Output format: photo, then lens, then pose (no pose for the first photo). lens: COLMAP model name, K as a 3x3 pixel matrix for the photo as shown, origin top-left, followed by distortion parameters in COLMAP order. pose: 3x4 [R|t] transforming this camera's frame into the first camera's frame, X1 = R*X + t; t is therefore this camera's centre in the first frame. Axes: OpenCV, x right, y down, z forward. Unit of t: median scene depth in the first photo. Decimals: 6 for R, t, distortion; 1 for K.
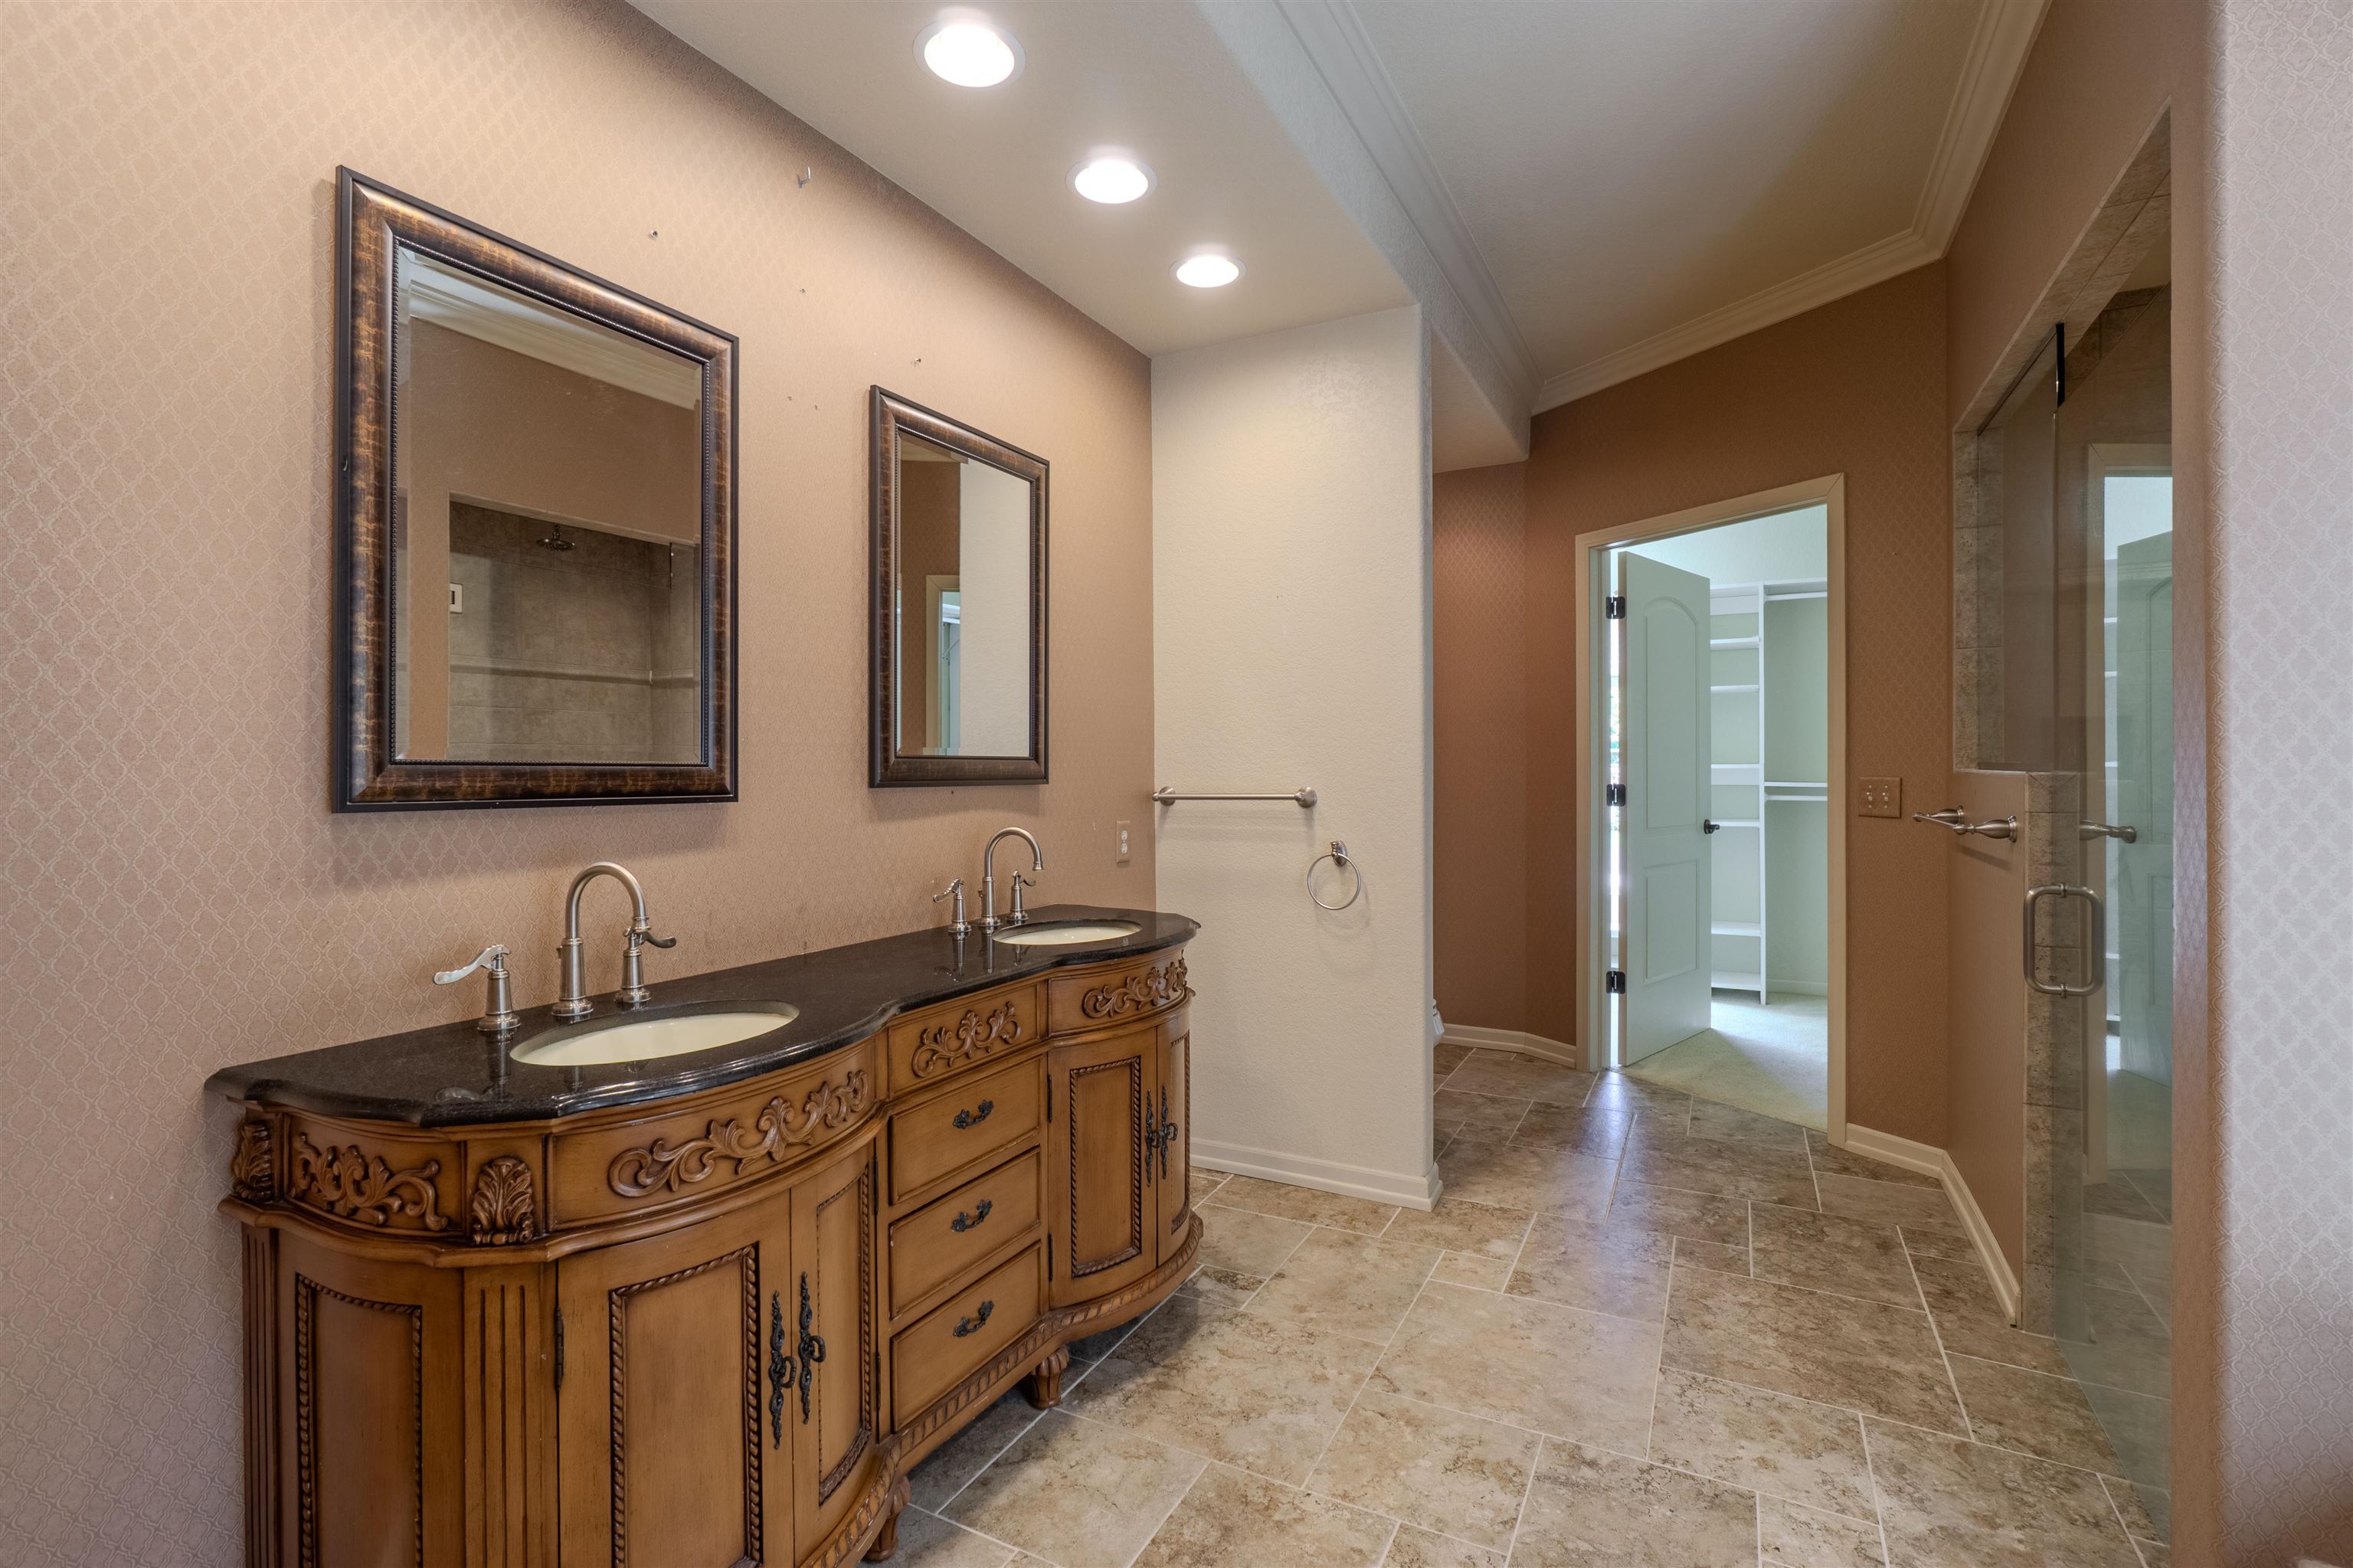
lens RADIAL K [[1070.2, 0, 1170.7], [0, 1070.2, 768.1], [0, 0, 1]] dist [-0.009850, 0.002106]
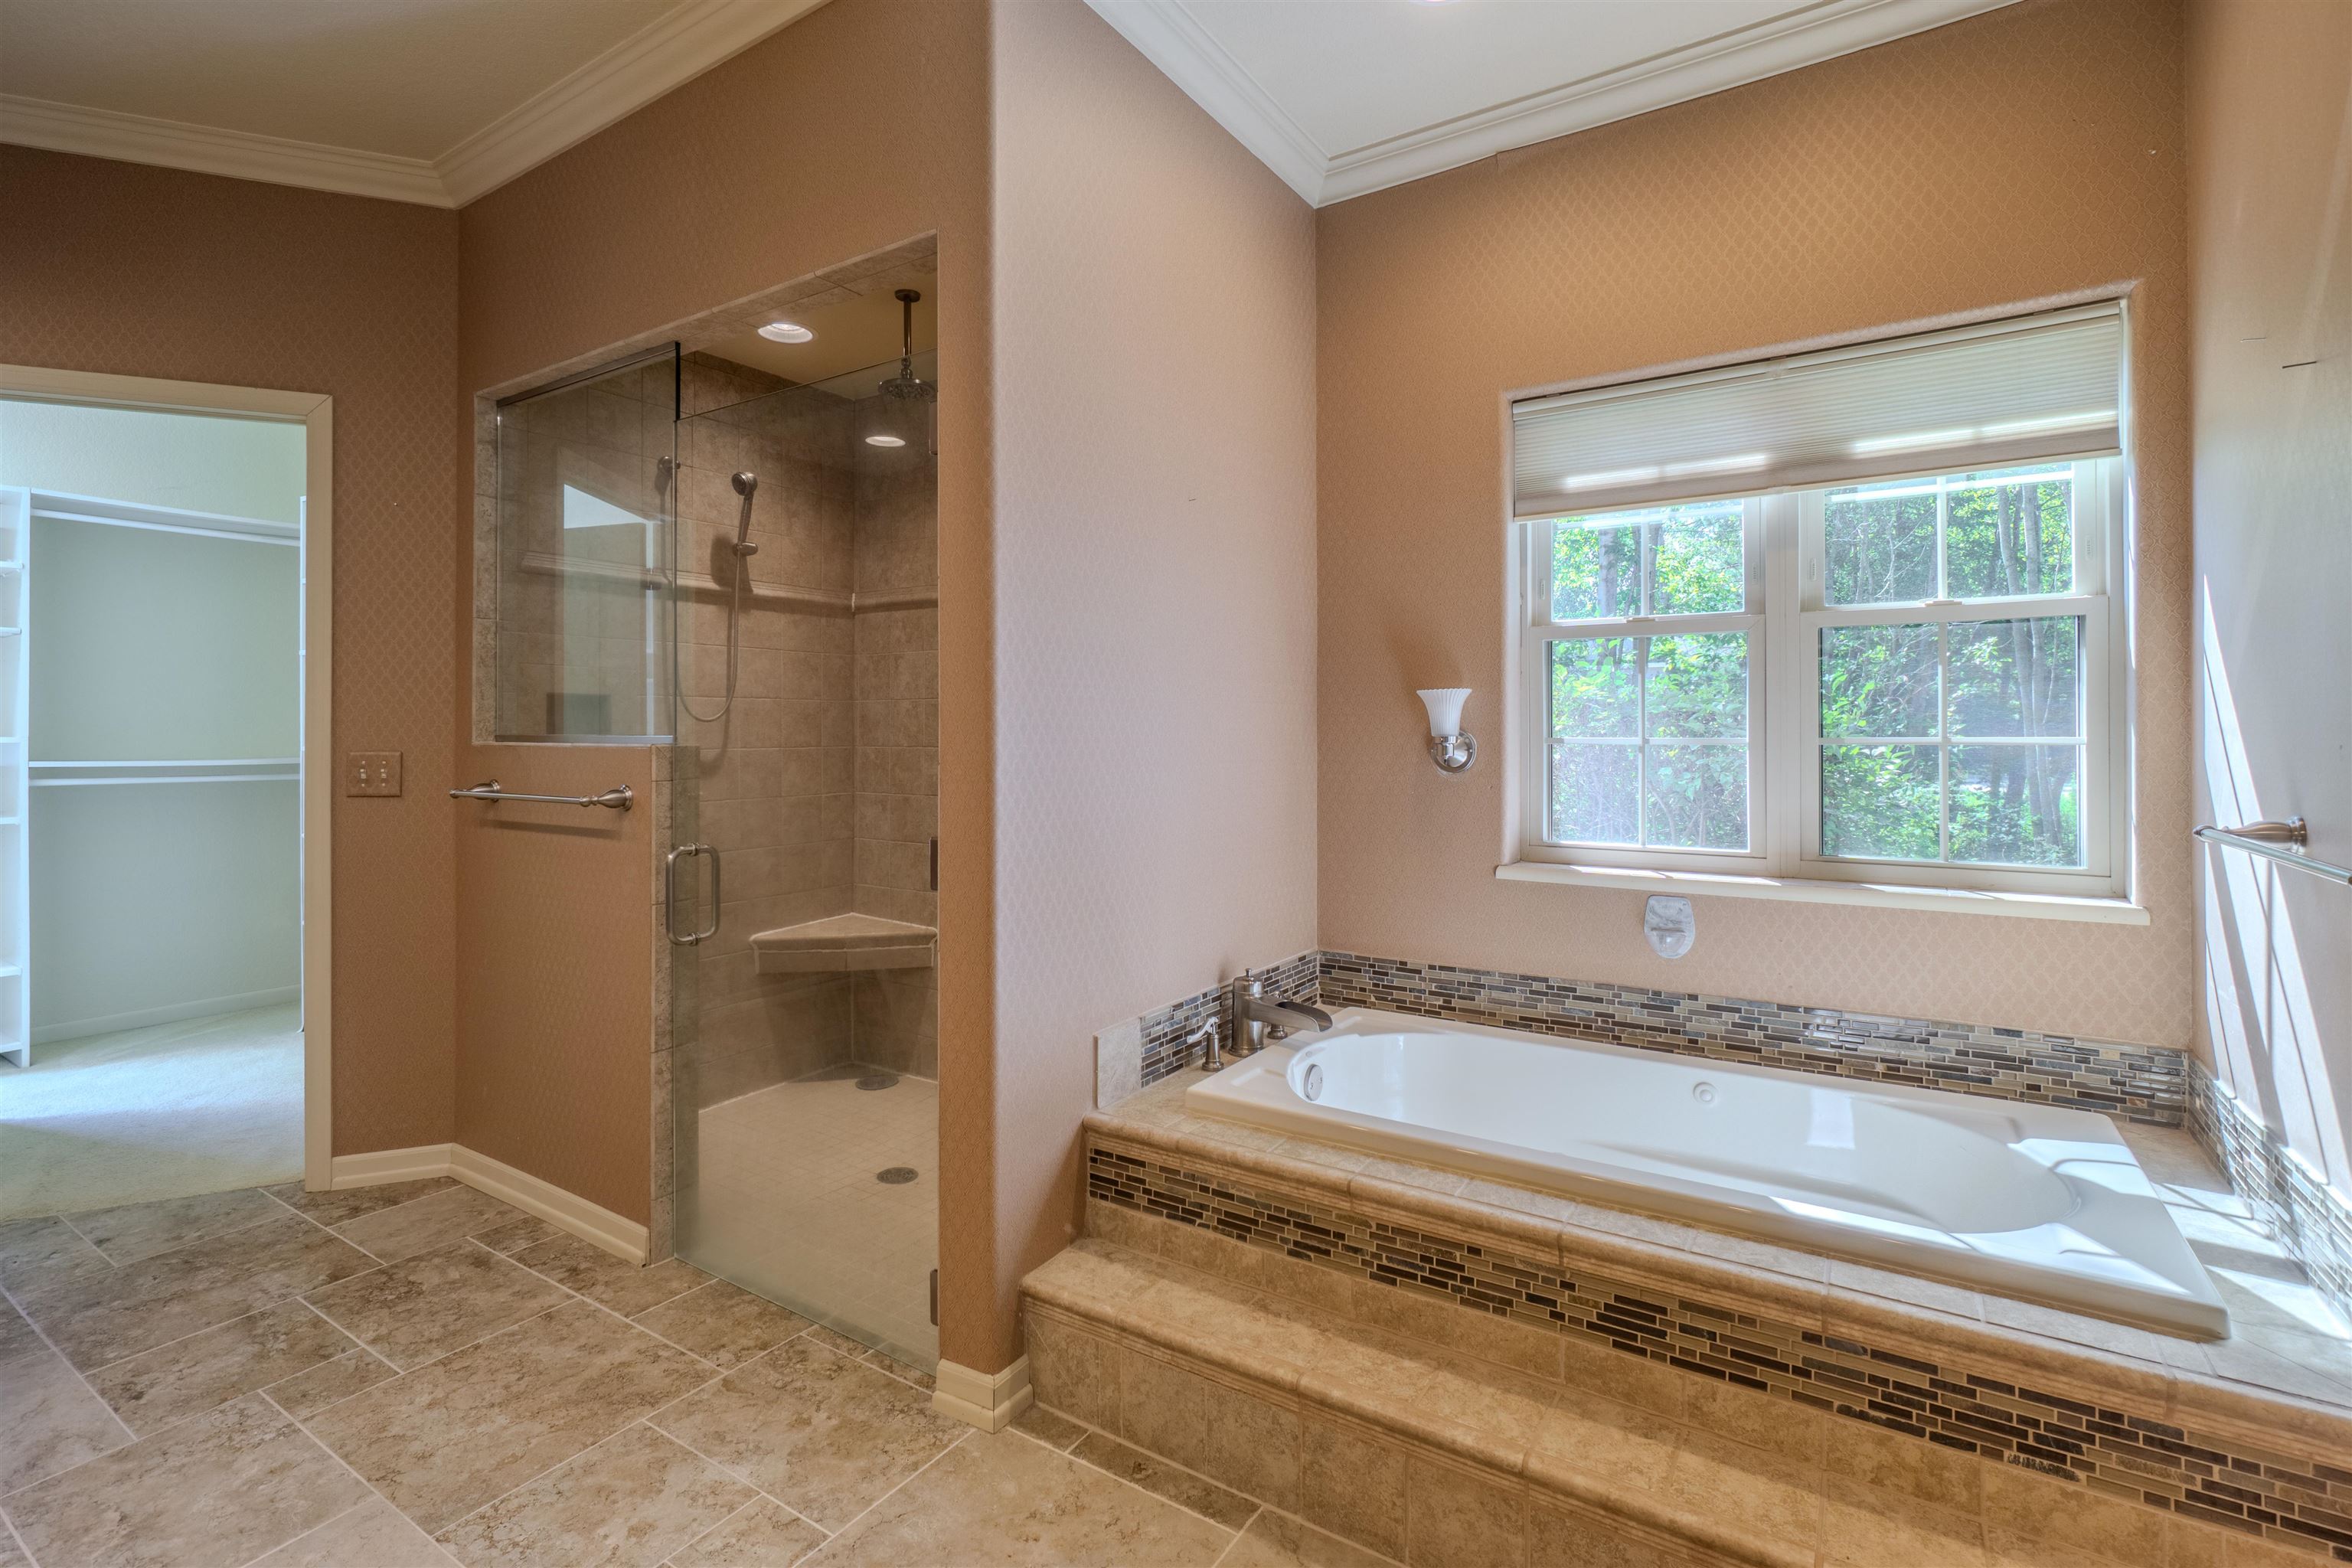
lens RADIAL K [[1069.7, 0, 1146.9], [0, 1069.7, 732.1], [0, 0, 1]] dist [-0.009850, 0.002106]
pose [[0.091982, 0.008961, 0.995720, -0.218419], [0.001763, 0.999956, -0.009162, 0.001983], [-0.995759, 0.002598, 0.091963, 0.385696]]
